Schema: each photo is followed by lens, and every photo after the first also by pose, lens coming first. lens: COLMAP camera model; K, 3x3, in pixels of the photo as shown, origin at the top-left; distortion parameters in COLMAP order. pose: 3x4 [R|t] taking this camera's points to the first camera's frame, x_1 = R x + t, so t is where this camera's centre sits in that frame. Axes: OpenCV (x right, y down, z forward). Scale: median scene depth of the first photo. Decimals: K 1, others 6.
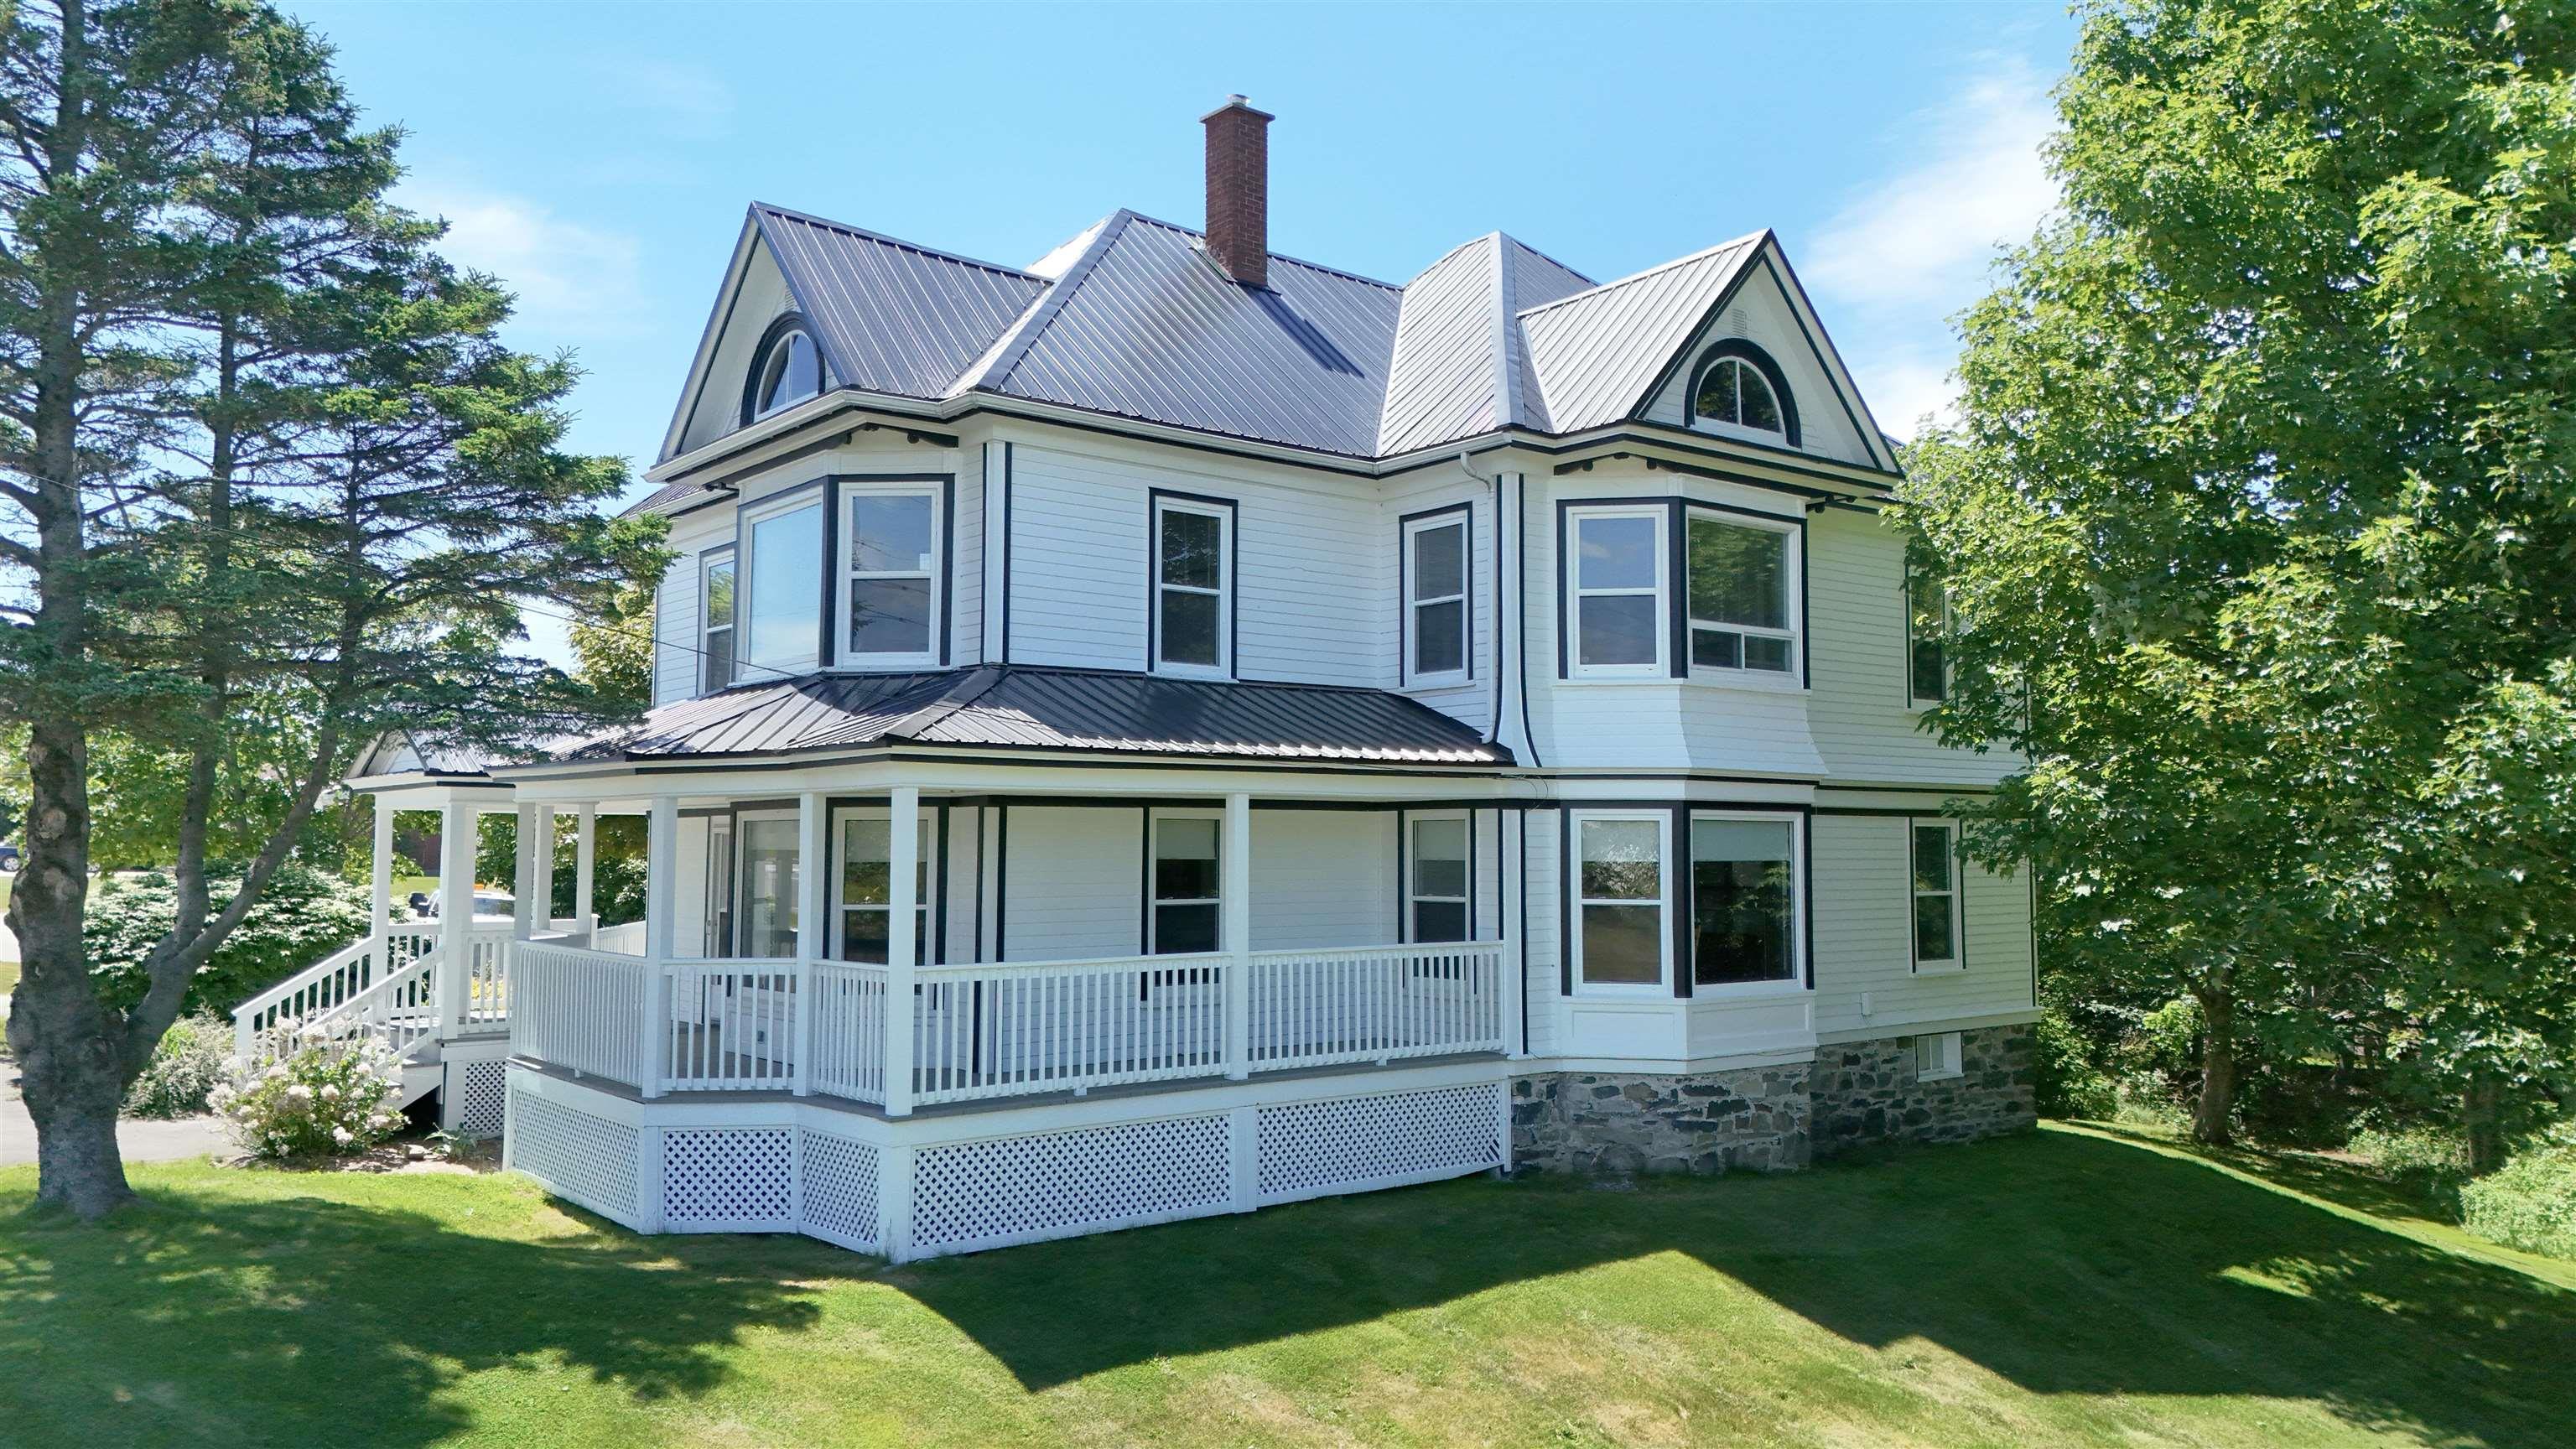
lens RADIAL K [[1858.6, 0, 1288.0], [0, 1858.6, 724.5], [0, 0, 1]] dist [0.085752, -0.072182]
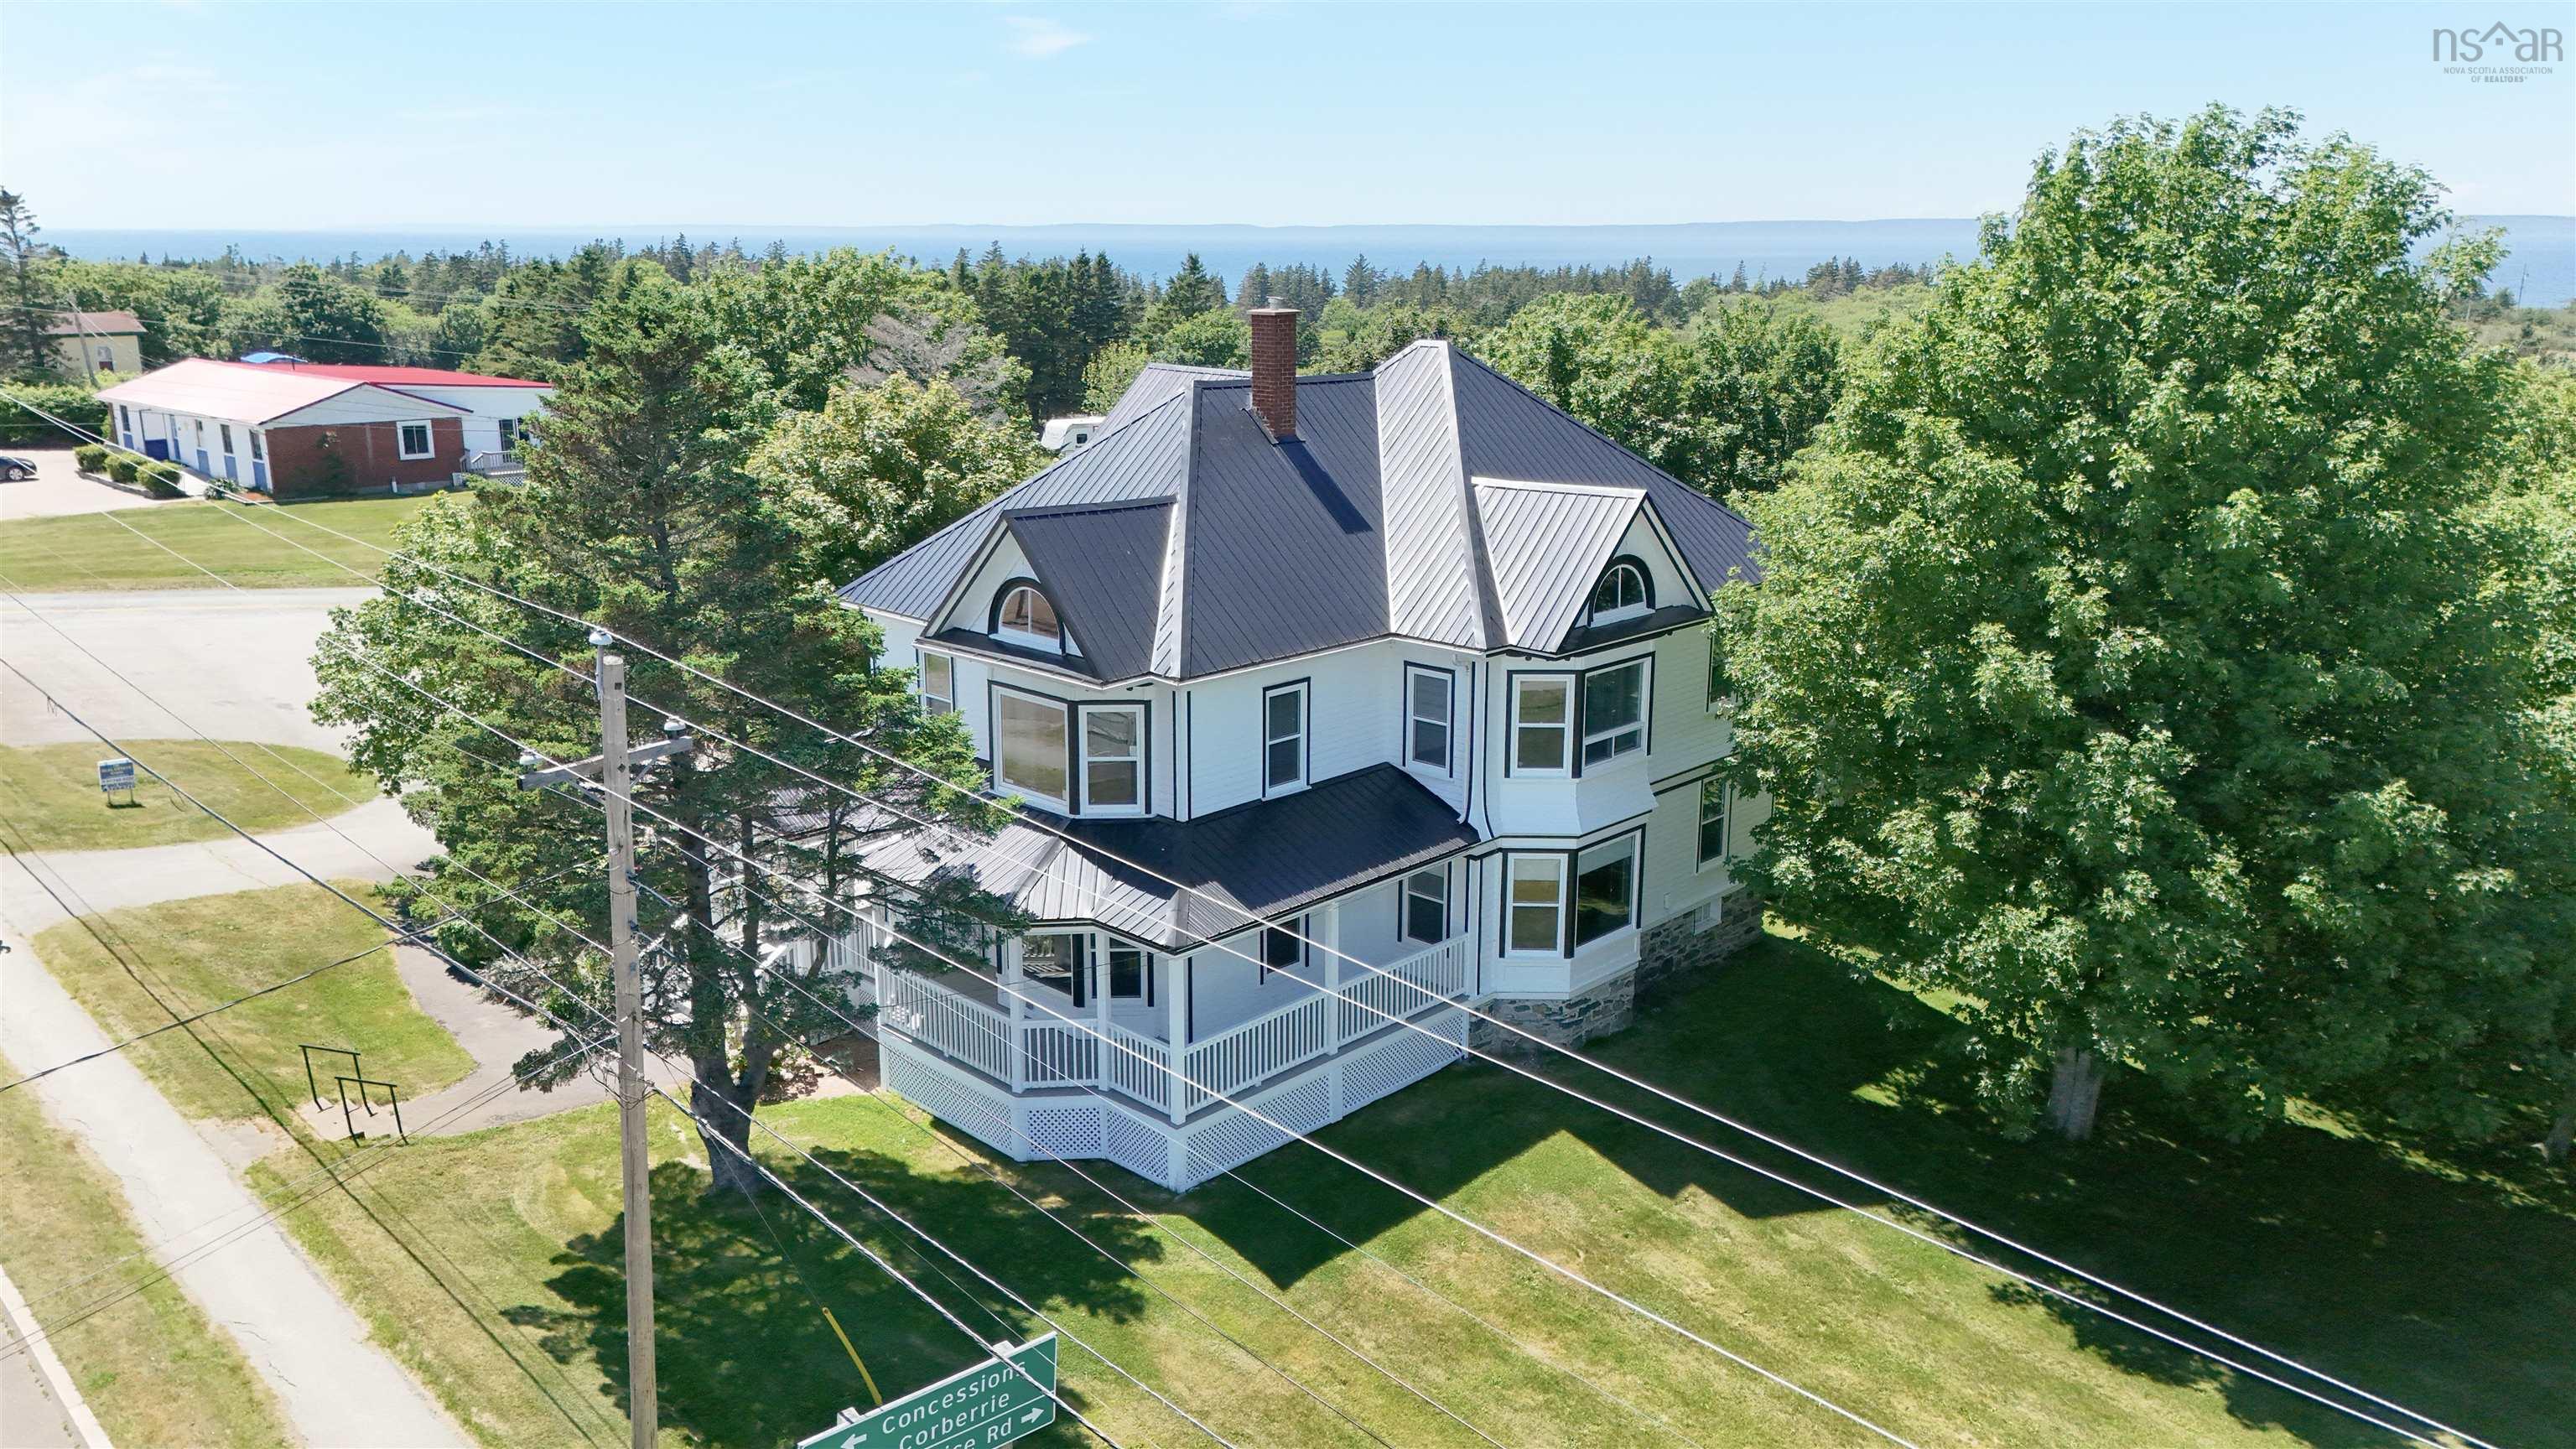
lens RADIAL K [[1819.1, 0, 1284.8], [0, 1819.1, 722.2], [0, 0, 1]] dist [0.105443, -0.064988]
pose [[0.993601, -0.028536, 0.109287, -0.222934], [-0.006535, 0.951416, 0.307838, -0.569515], [-0.112762, -0.306582, 0.945141, -0.483790]]
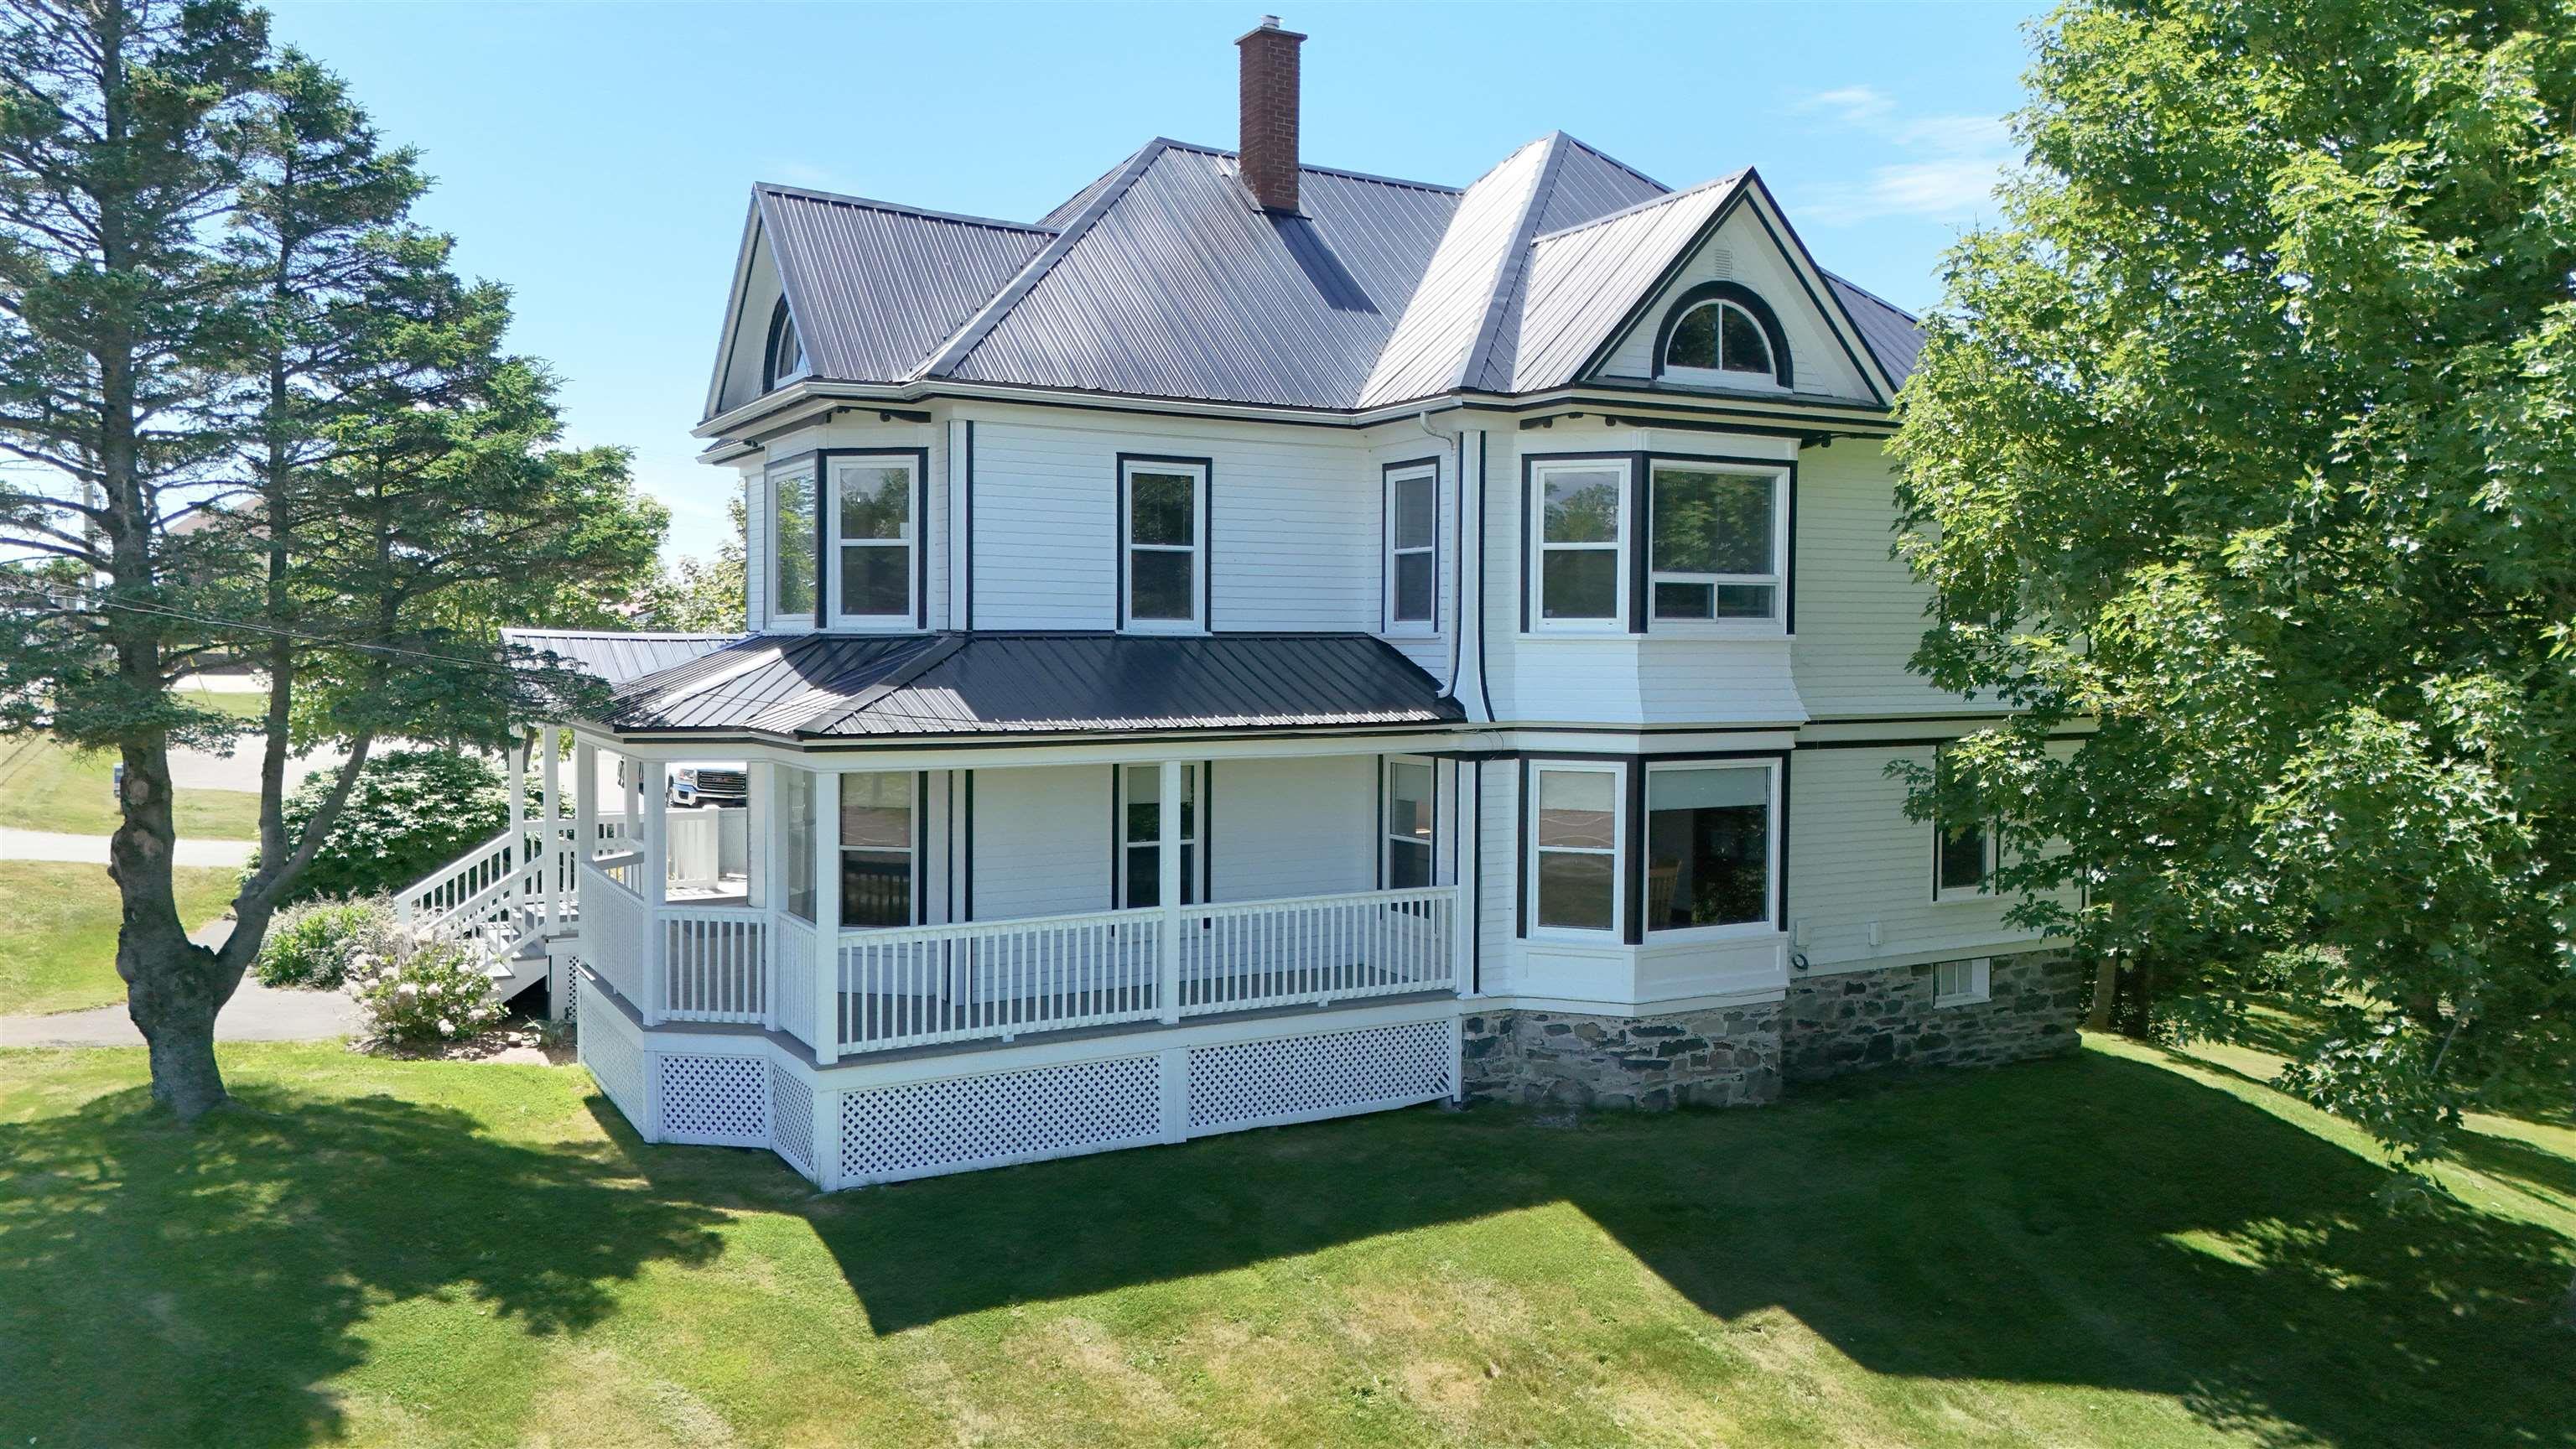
lens RADIAL K [[1858.6, 0, 1288.0], [0, 1858.6, 724.5], [0, 0, 1]] dist [0.085752, -0.072182]
pose [[0.987054, 0.012298, -0.159913, 0.185569], [0.005568, 0.993827, 0.110801, -0.089088], [0.160289, -0.110257, 0.980893, -0.028007]]
